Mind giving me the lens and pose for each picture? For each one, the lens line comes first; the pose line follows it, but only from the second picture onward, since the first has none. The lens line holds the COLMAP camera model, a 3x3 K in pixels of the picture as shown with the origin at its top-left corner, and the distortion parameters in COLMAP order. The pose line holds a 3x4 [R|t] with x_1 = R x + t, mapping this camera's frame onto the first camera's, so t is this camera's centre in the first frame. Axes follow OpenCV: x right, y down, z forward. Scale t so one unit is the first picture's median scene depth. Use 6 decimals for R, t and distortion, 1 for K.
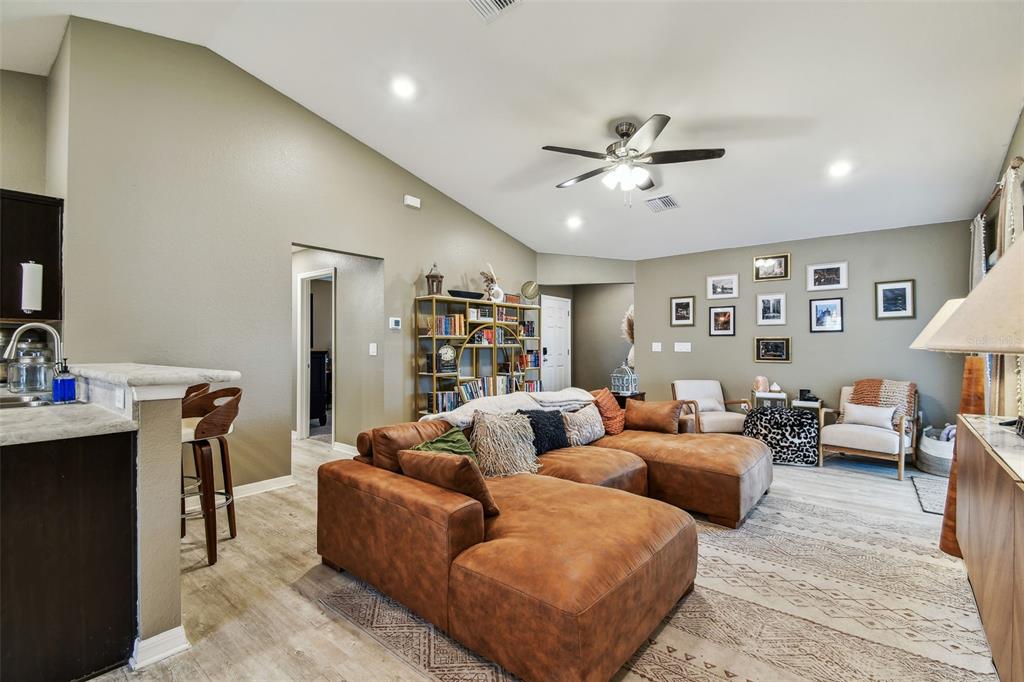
lens RADIAL K [[452.4, 0, 506.8], [0, 452.4, 341.0], [0, 0, 1]] dist [0.032627, -0.024268]
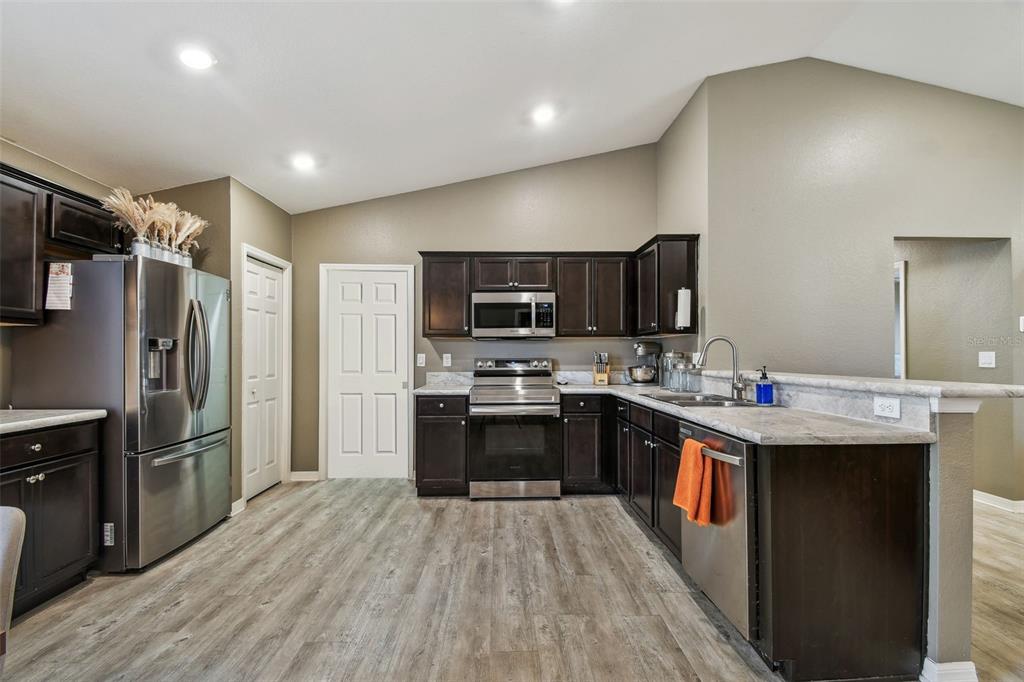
lens RADIAL K [[454.9, 0, 507.4], [0, 454.9, 349.4], [0, 0, 1]] dist [0.031286, -0.024008]
pose [[0.653174, -0.008858, -0.757156, -0.235330], [0.008307, 0.999955, -0.004532, -0.001845], [0.757162, -0.003329, 0.653218, -0.109172]]
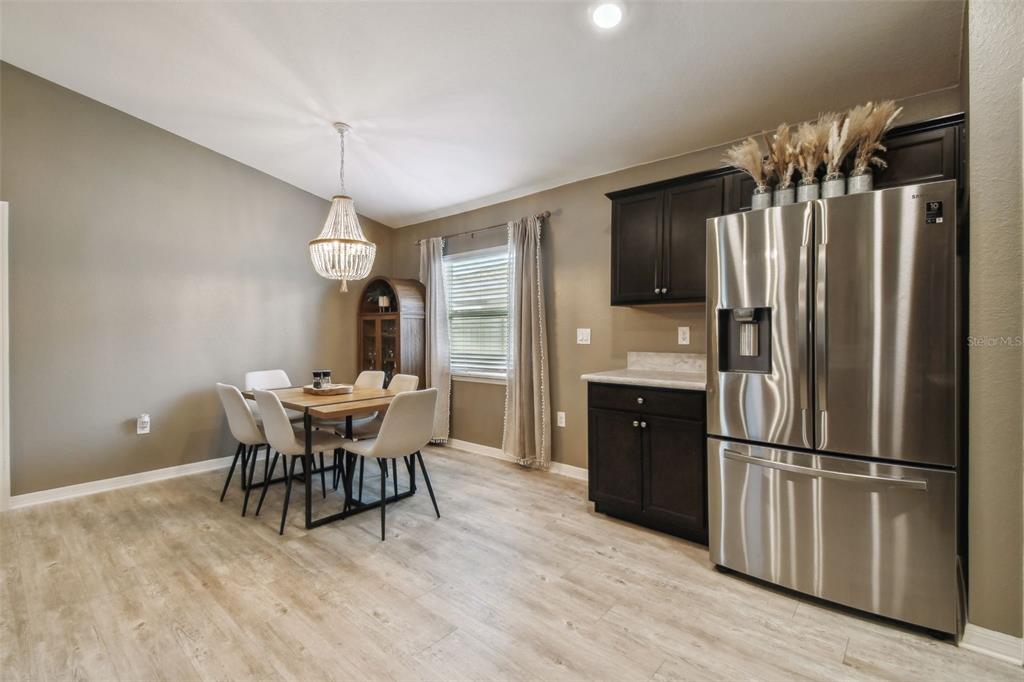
lens RADIAL K [[452.4, 0, 506.8], [0, 452.4, 341.0], [0, 0, 1]] dist [0.032627, -0.024268]
pose [[-0.999428, 0.001341, 0.033800, -0.705790], [0.001434, 0.999995, 0.002735, 0.009051], [-0.033796, 0.002782, -0.999425, 0.393133]]
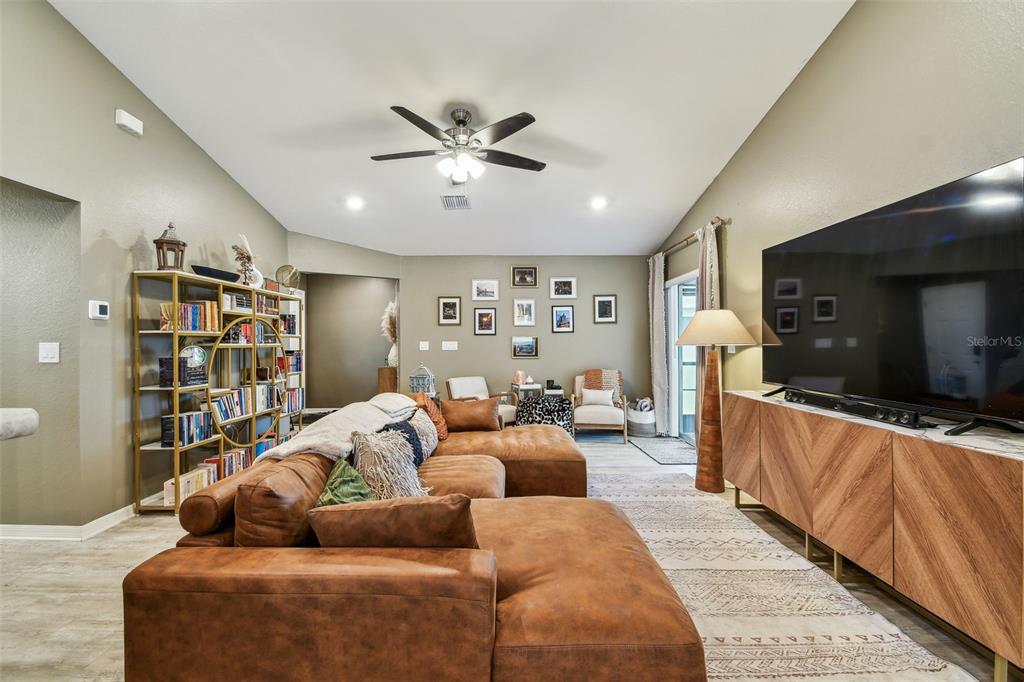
lens RADIAL K [[452.4, 0, 506.8], [0, 452.4, 341.0], [0, 0, 1]] dist [0.032627, -0.024268]
pose [[0.769696, 0.000367, 0.638410, -0.211620], [-0.001850, 0.999997, 0.001655, 0.001072], [-0.638408, -0.002455, 0.769694, 0.162466]]
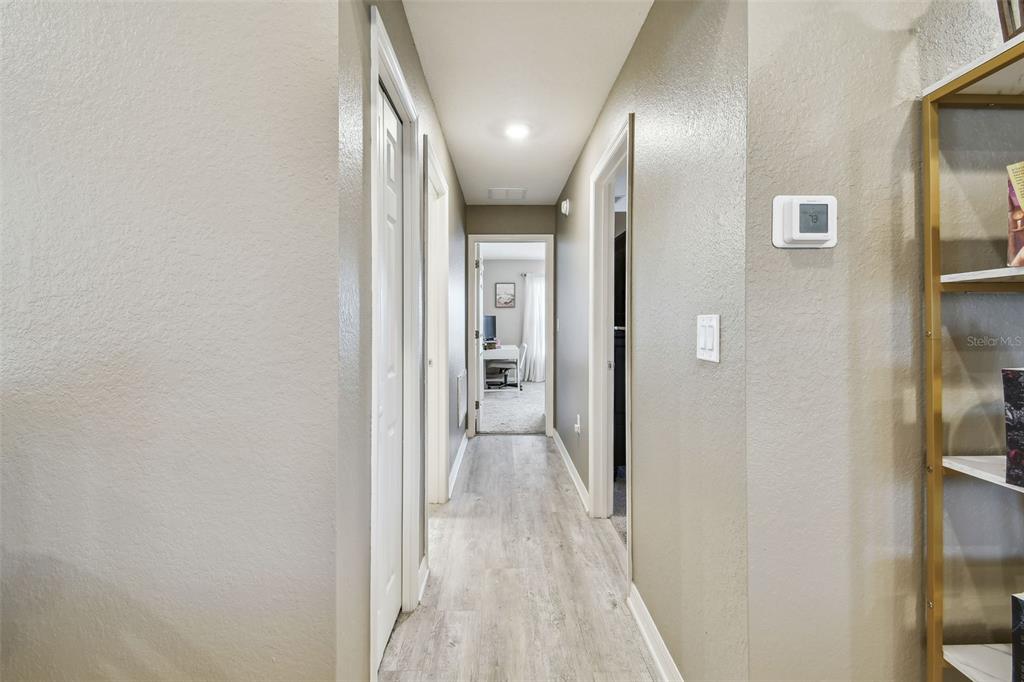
lens RADIAL K [[452.4, 0, 506.8], [0, 452.4, 341.0], [0, 0, 1]] dist [0.032627, -0.024268]
pose [[0.644317, -0.006572, -0.764730, -0.167515], [0.007459, 0.999970, -0.002309, 0.017465], [0.764722, -0.004217, 0.644347, 0.733935]]
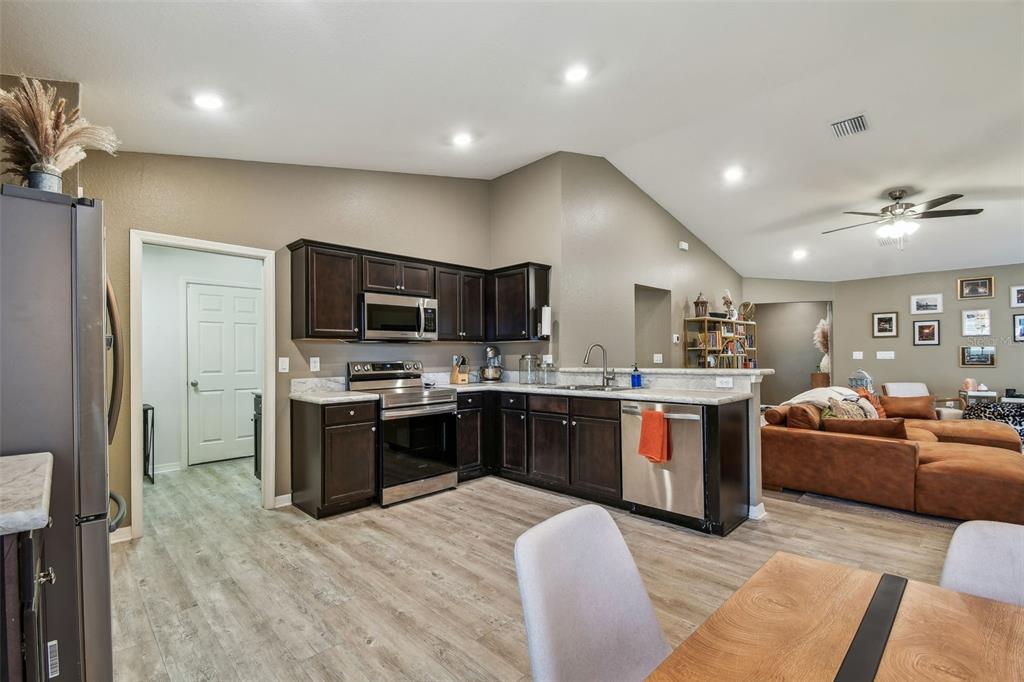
lens RADIAL K [[457.1, 0, 507.4], [0, 457.1, 354.4], [0, 0, 1]] dist [0.034244, -0.026211]
pose [[0.993973, -0.008962, -0.109260, -0.578368], [0.009480, 0.999946, 0.004218, -0.003728], [0.109217, -0.005228, 0.994004, -0.380351]]
